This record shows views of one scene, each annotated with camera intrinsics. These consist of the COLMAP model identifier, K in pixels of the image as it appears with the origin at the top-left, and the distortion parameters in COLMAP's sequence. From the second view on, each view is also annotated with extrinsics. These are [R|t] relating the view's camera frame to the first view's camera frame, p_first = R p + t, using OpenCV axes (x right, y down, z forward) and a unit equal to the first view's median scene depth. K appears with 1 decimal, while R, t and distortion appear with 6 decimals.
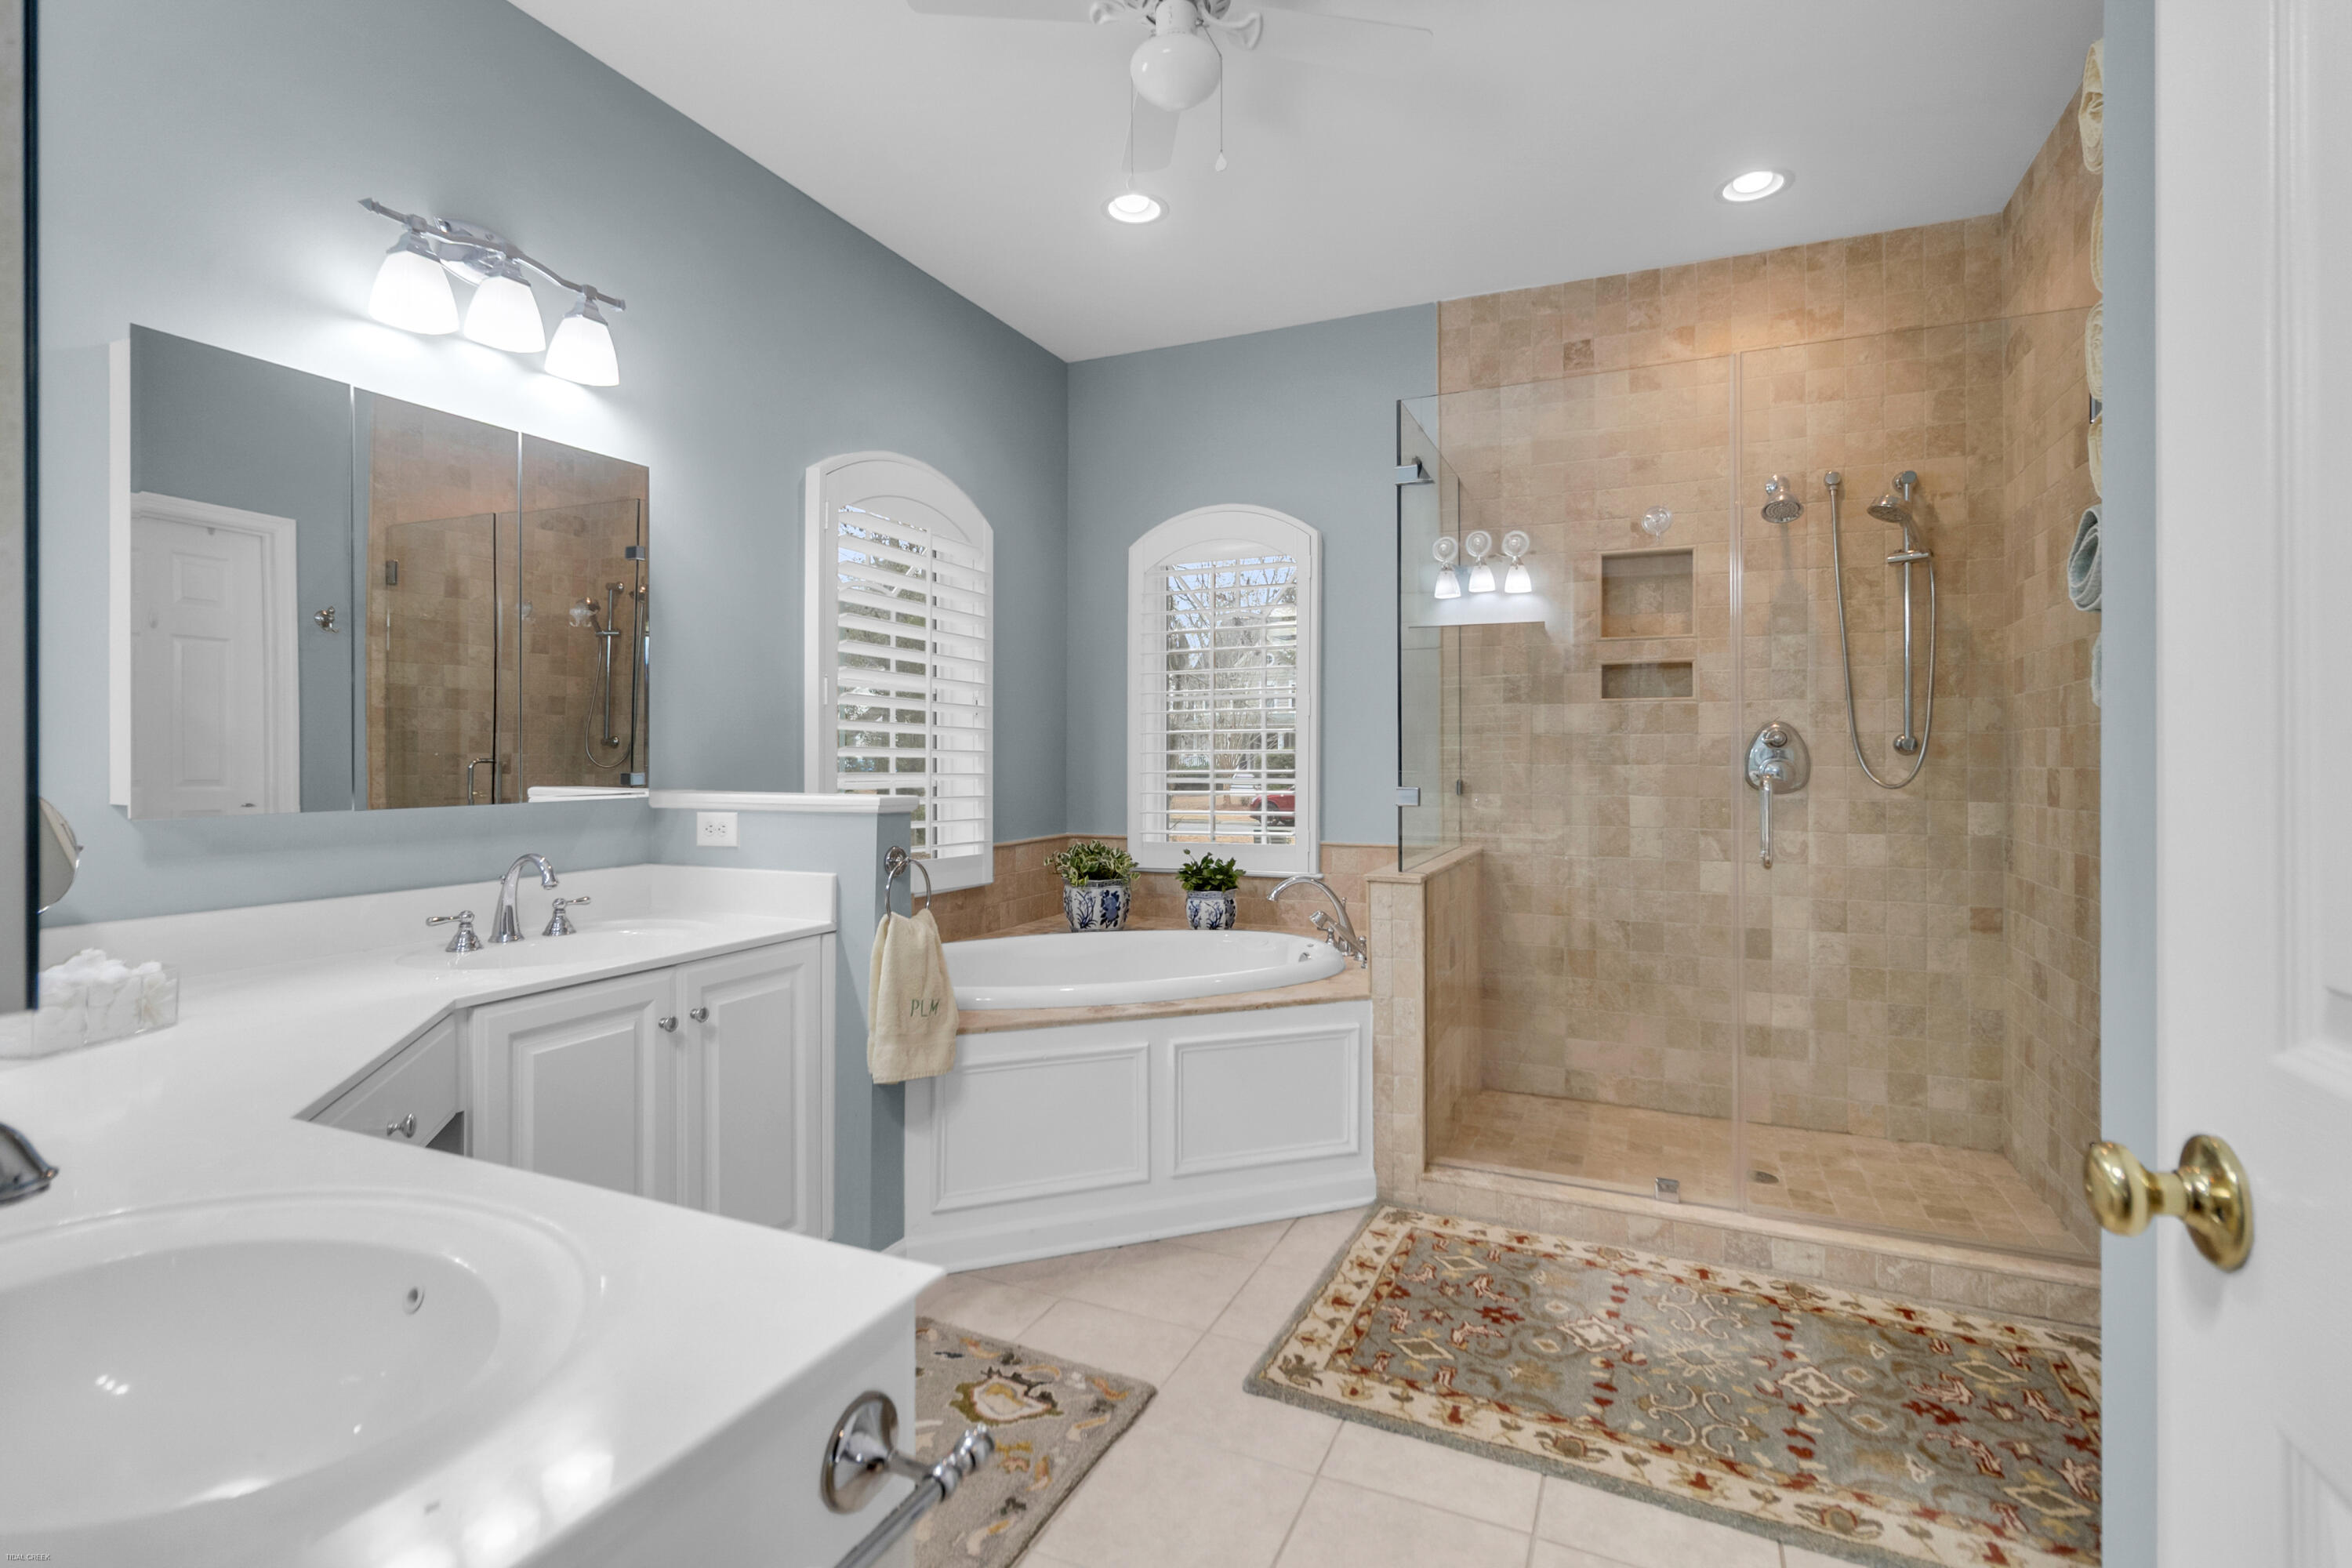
lens RADIAL K [[1080.3, 0, 1183.1], [0, 1080.3, 766.8], [0, 0, 1]] dist [0.001666, -0.000089]
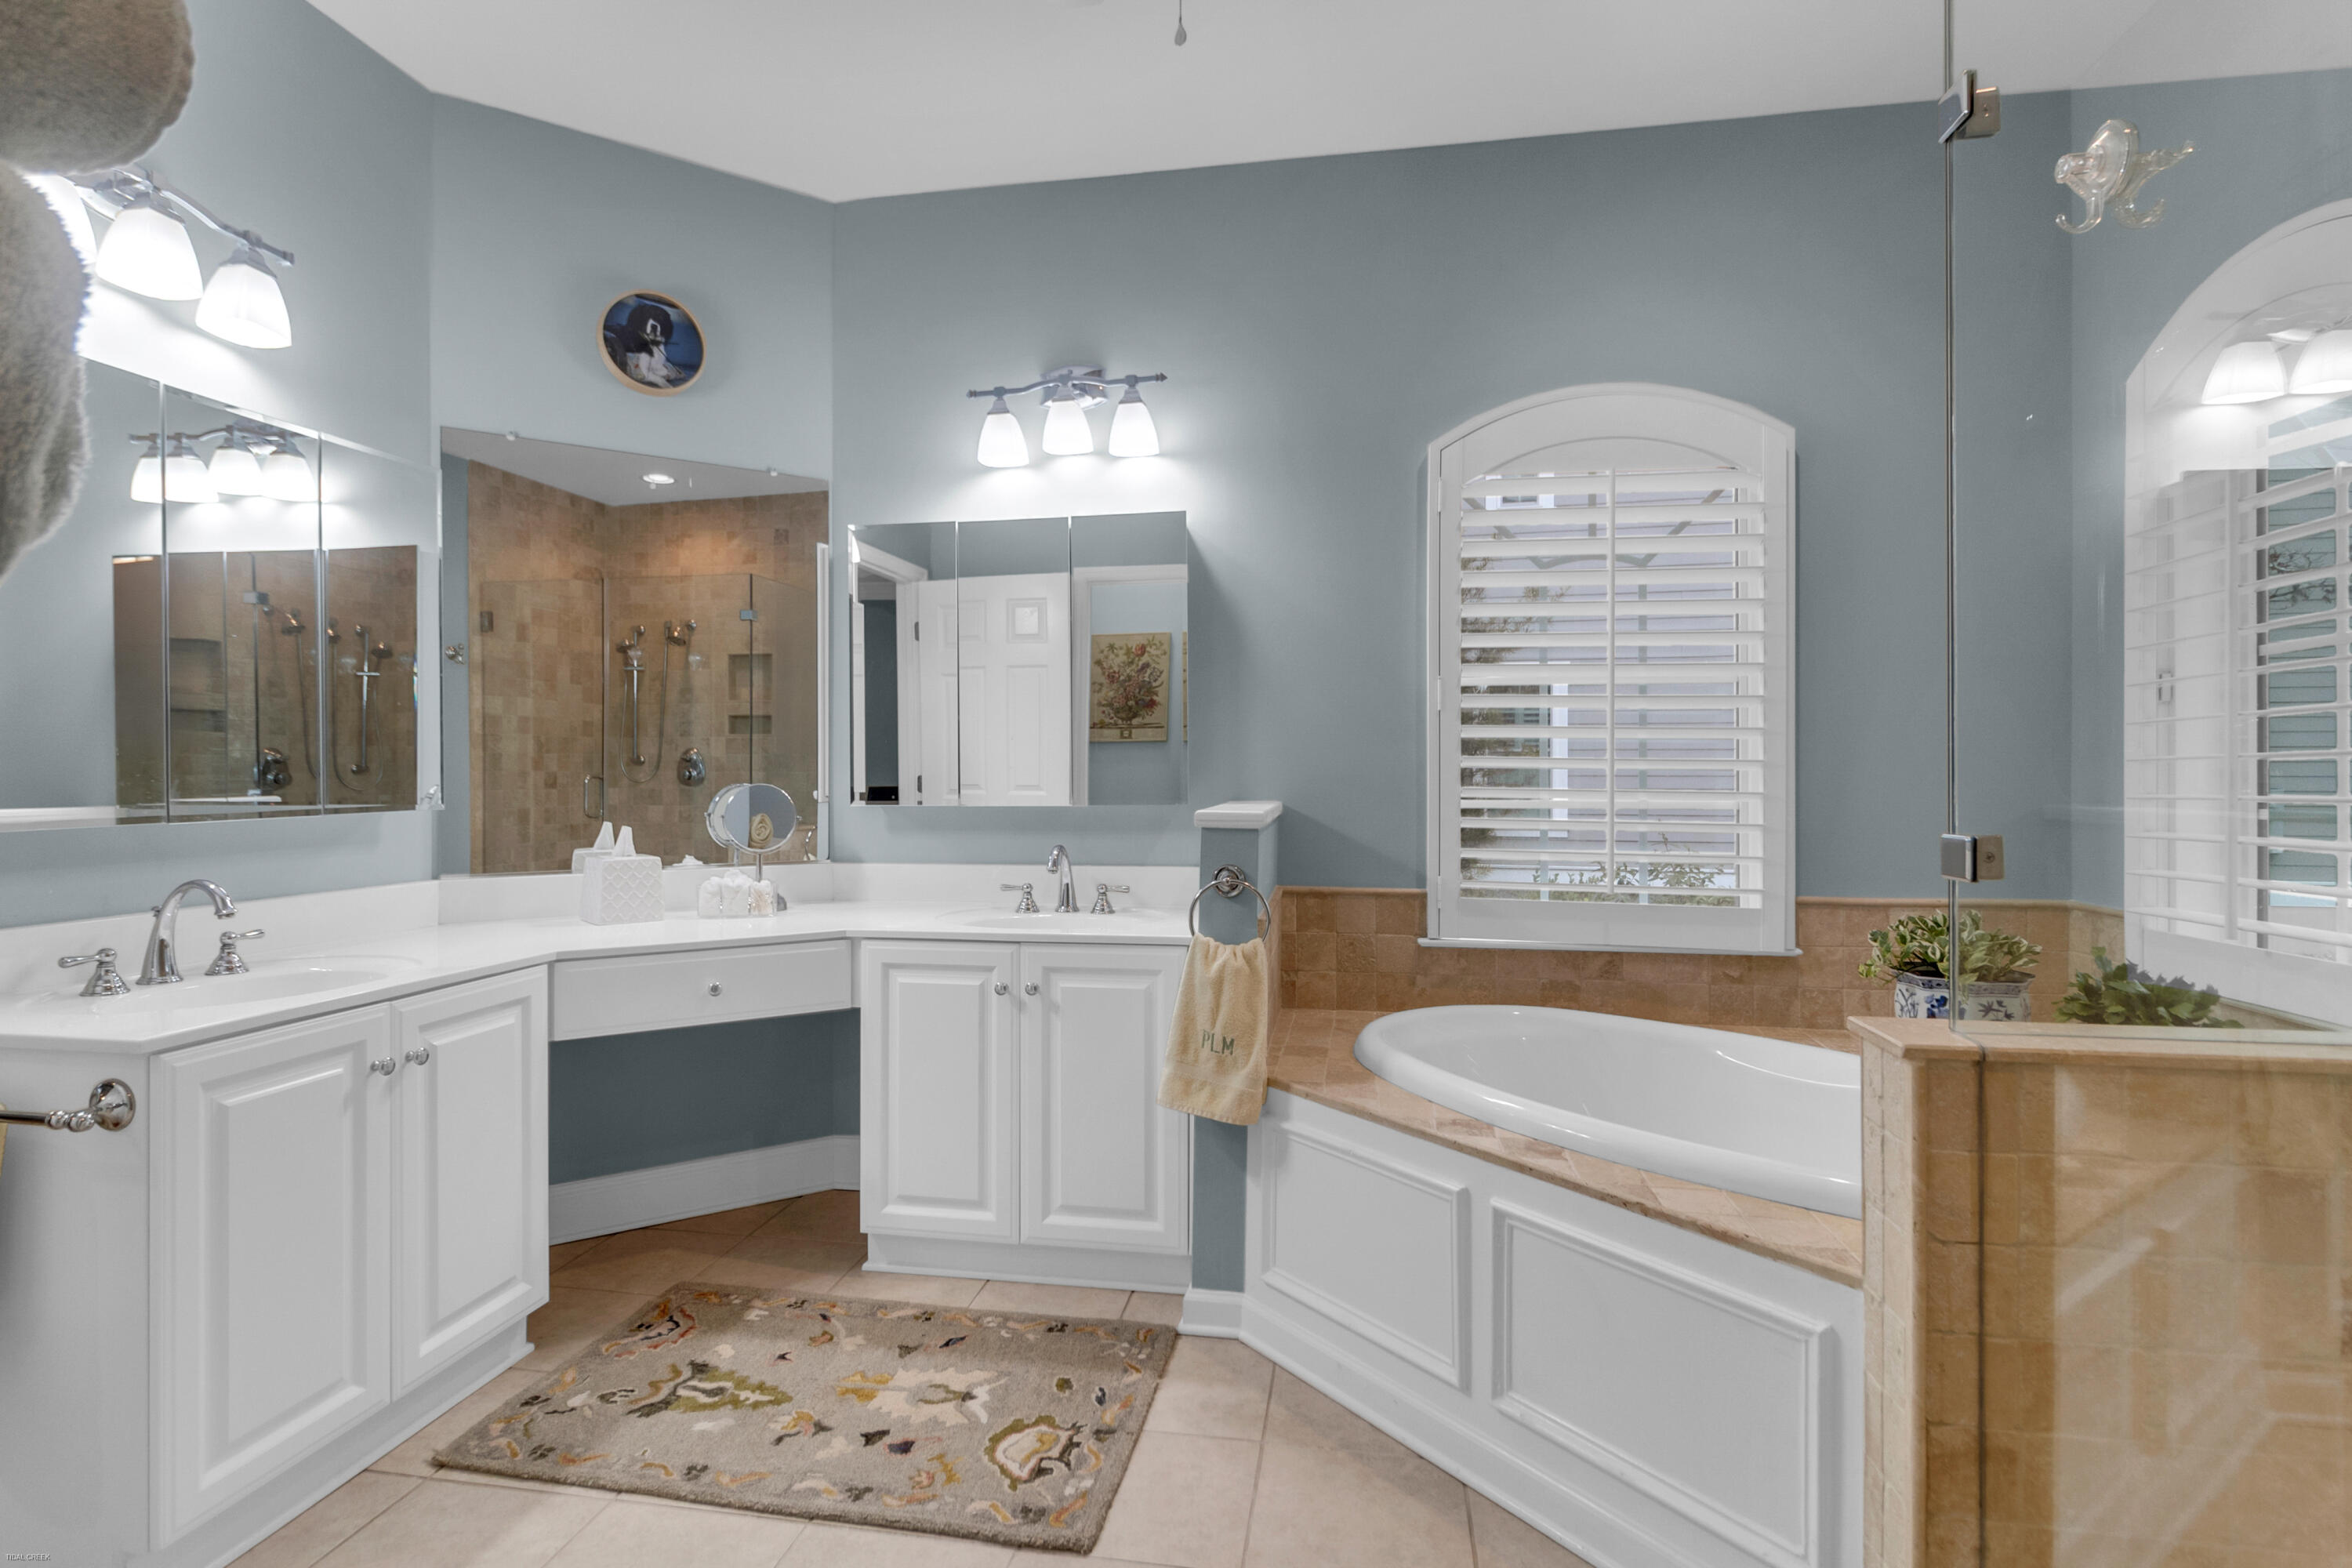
lens RADIAL K [[1170.4, 0, 1183.0], [0, 1170.4, 781.8], [0, 0, 1]] dist [-0.003070, 0.000428]
pose [[0.254266, 0.006588, -0.967112, 0.804883], [-0.008268, 0.999955, 0.004638, -0.001823], [0.967099, 0.006817, 0.254309, 0.817144]]
